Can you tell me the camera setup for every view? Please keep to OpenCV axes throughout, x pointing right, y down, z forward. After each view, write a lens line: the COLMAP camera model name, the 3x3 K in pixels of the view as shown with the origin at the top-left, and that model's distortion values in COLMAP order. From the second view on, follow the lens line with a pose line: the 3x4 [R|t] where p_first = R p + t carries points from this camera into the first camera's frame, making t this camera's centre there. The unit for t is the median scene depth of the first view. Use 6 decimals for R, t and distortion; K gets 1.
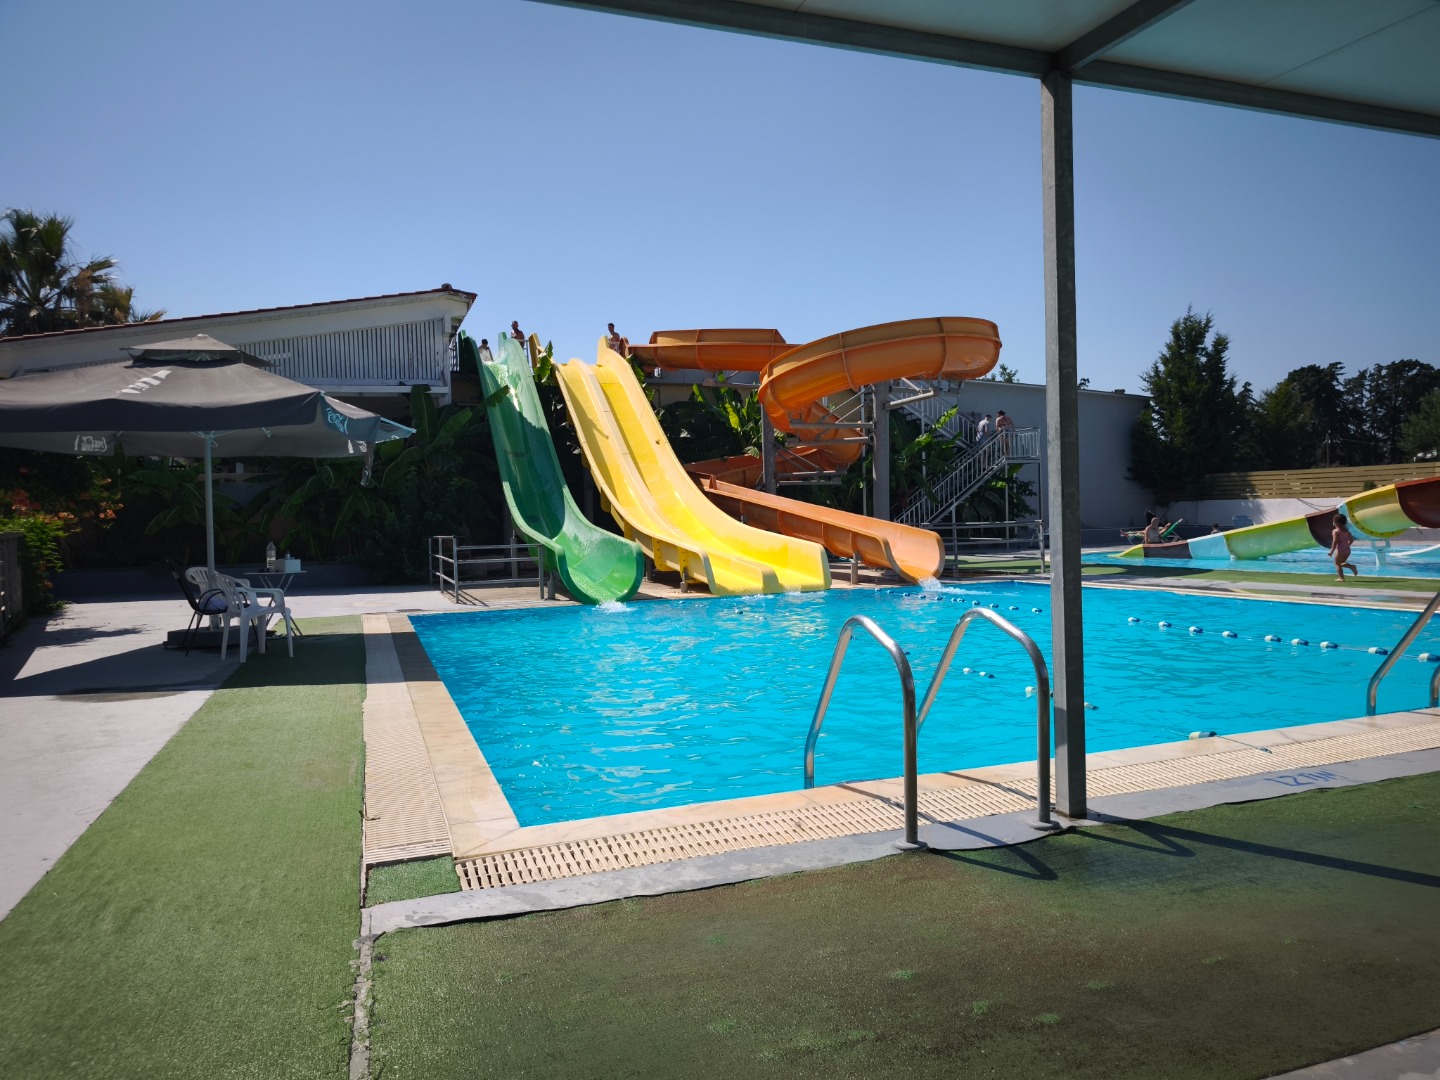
lens RADIAL K [[977.5, 0, 720.0], [0, 977.5, 541.0], [0, 0, 1]] dist [0.027926, -0.034452]
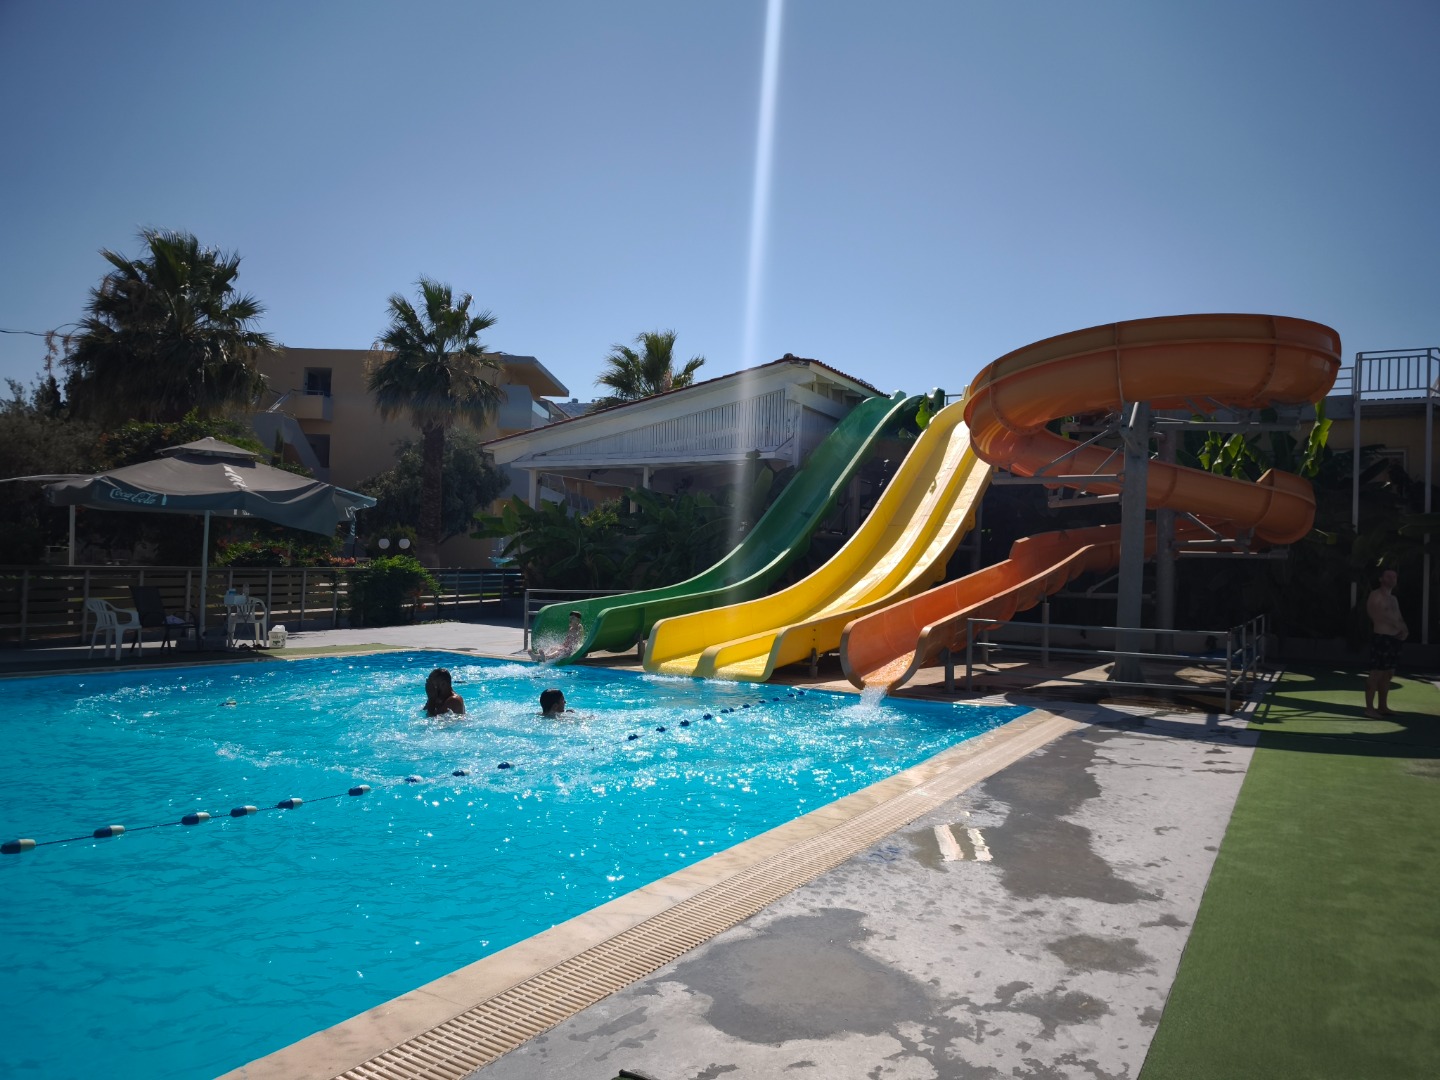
lens RADIAL K [[977.5, 0, 718.3], [0, 977.5, 548.4], [0, 0, 1]] dist [0.027926, -0.034452]
pose [[0.621468, 0.036727, -0.782578, 0.498661], [-0.064582, 0.997902, -0.004454, -0.042819], [0.780773, 0.053309, 0.622536, 0.291530]]
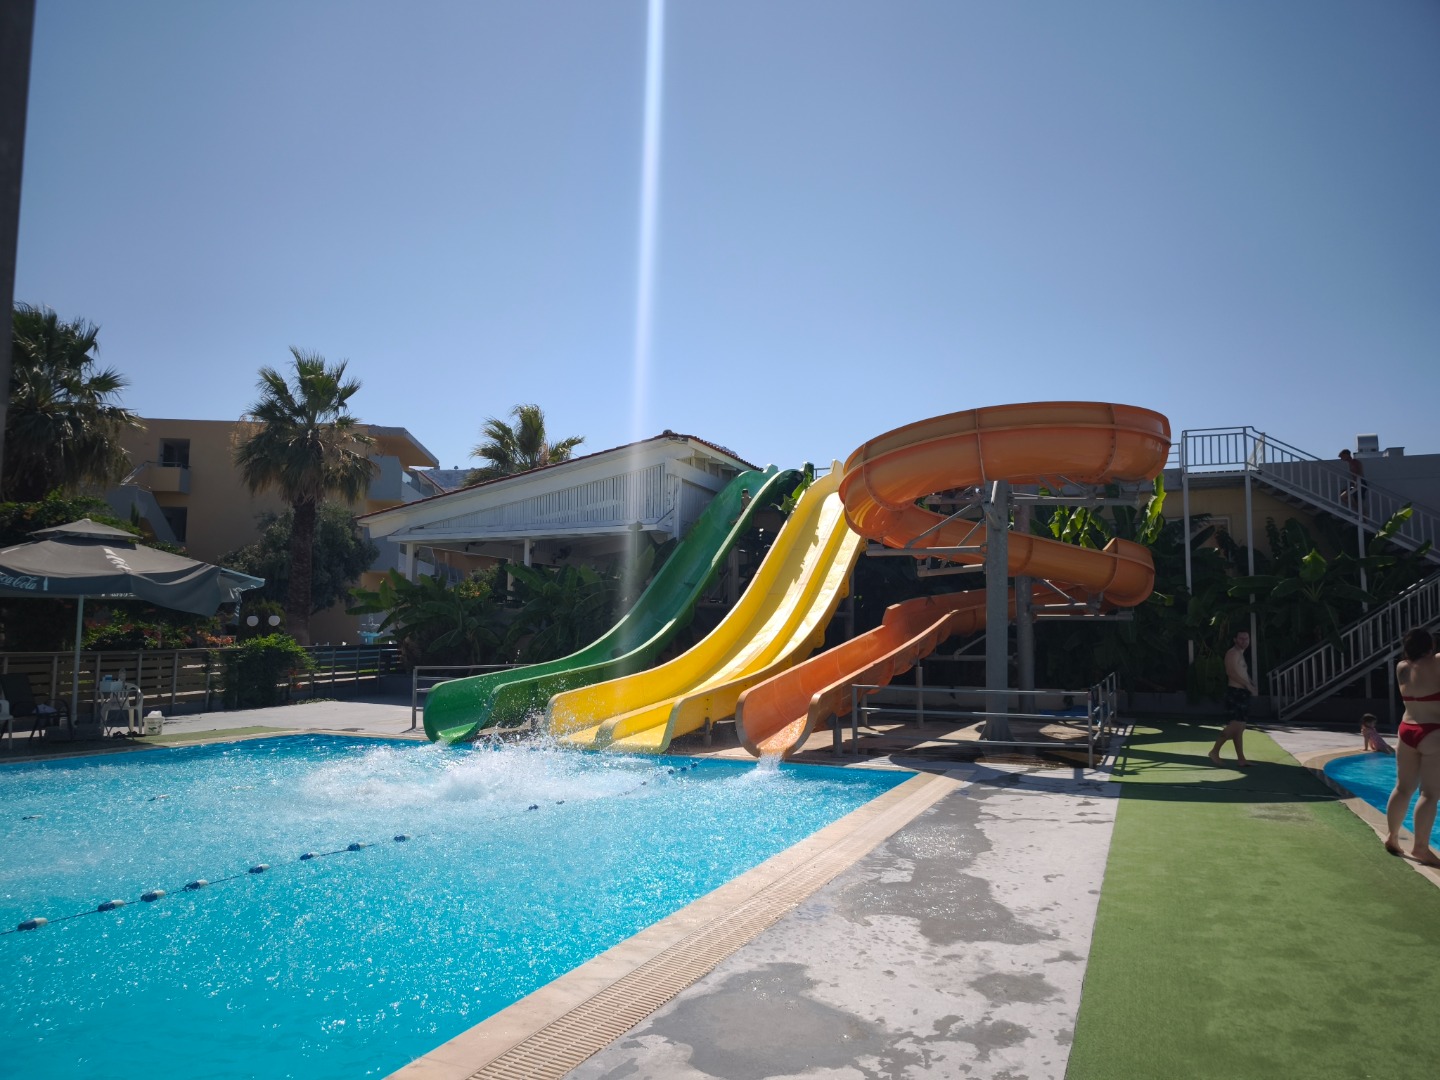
lens RADIAL K [[977.5, 0, 693.5], [0, 977.5, 549.5], [0, 0, 1]] dist [0.027926, -0.034452]
pose [[0.704172, -0.022867, -0.709661, 0.504697], [-0.044425, 0.996104, -0.076177, -0.046817], [0.708638, 0.085168, 0.700413, 0.263653]]
